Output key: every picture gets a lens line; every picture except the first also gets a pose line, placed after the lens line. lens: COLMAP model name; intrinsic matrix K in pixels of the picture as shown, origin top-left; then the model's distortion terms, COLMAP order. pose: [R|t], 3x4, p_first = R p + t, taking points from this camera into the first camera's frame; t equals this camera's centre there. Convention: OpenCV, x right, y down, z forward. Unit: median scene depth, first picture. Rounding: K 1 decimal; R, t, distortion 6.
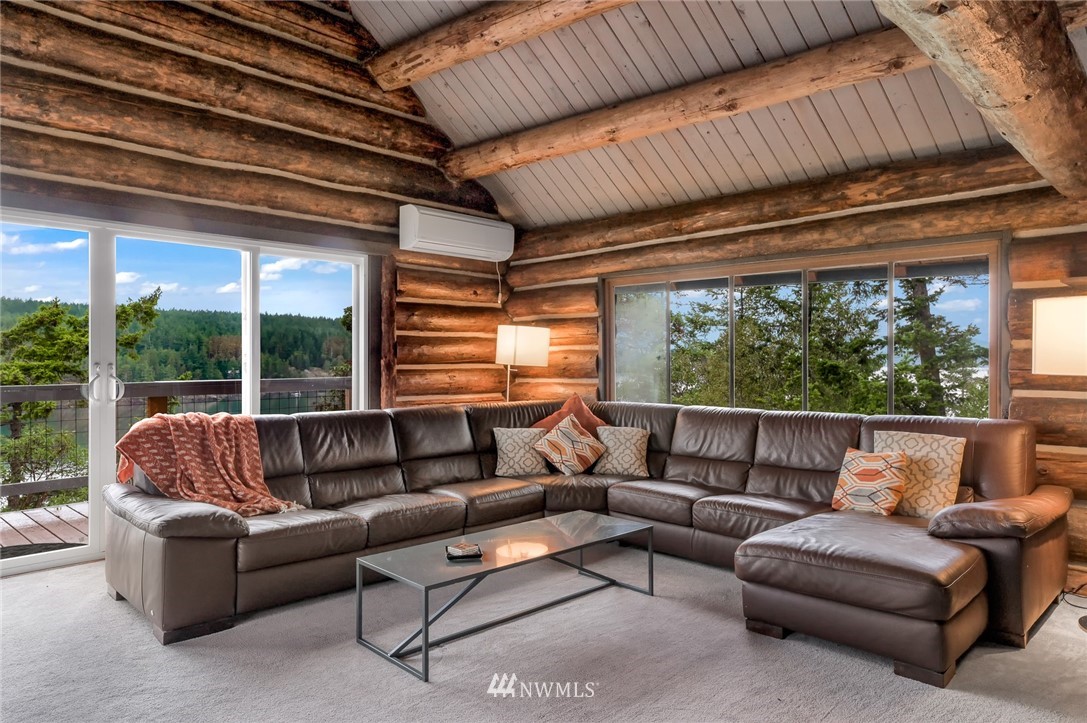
lens RADIAL K [[720.7, 0, 541.5], [0, 720.7, 361.7], [0, 0, 1]] dist [0.006194, 0.003259]
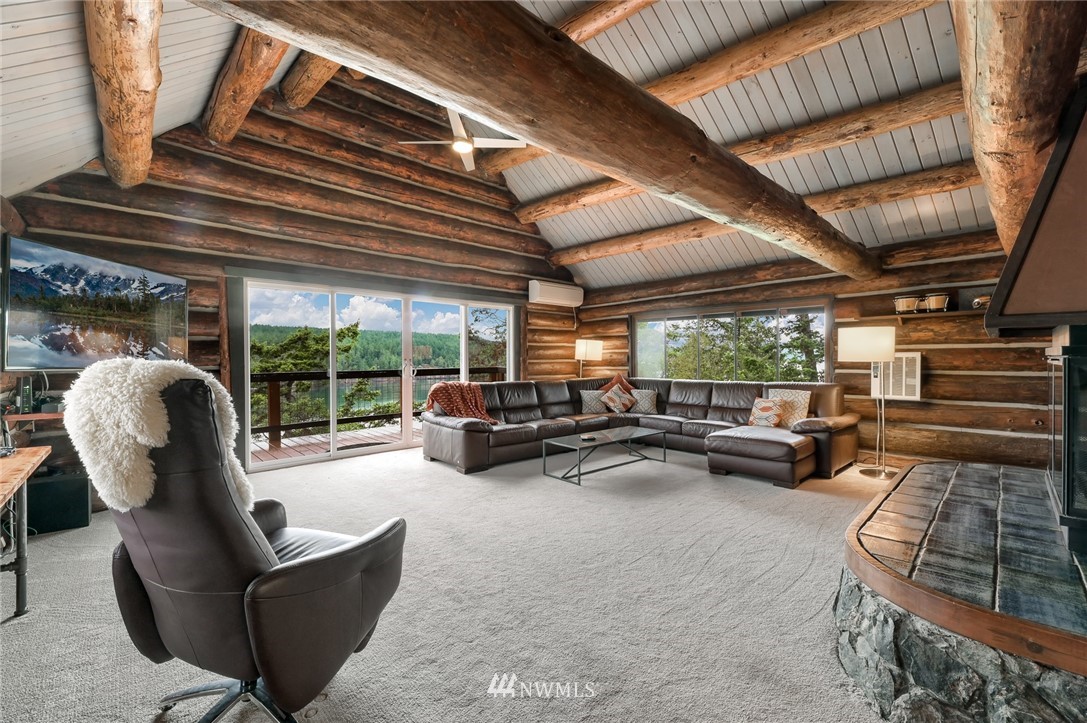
lens RADIAL K [[437.8, 0, 546.4], [0, 437.8, 362.6], [0, 0, 1]] dist [-0.003458, -0.000165]
pose [[0.998242, -0.004497, -0.059093, -0.095622], [0.004918, 0.999964, 0.006971, 0.004706], [0.059060, -0.007250, 0.998228, -0.265934]]
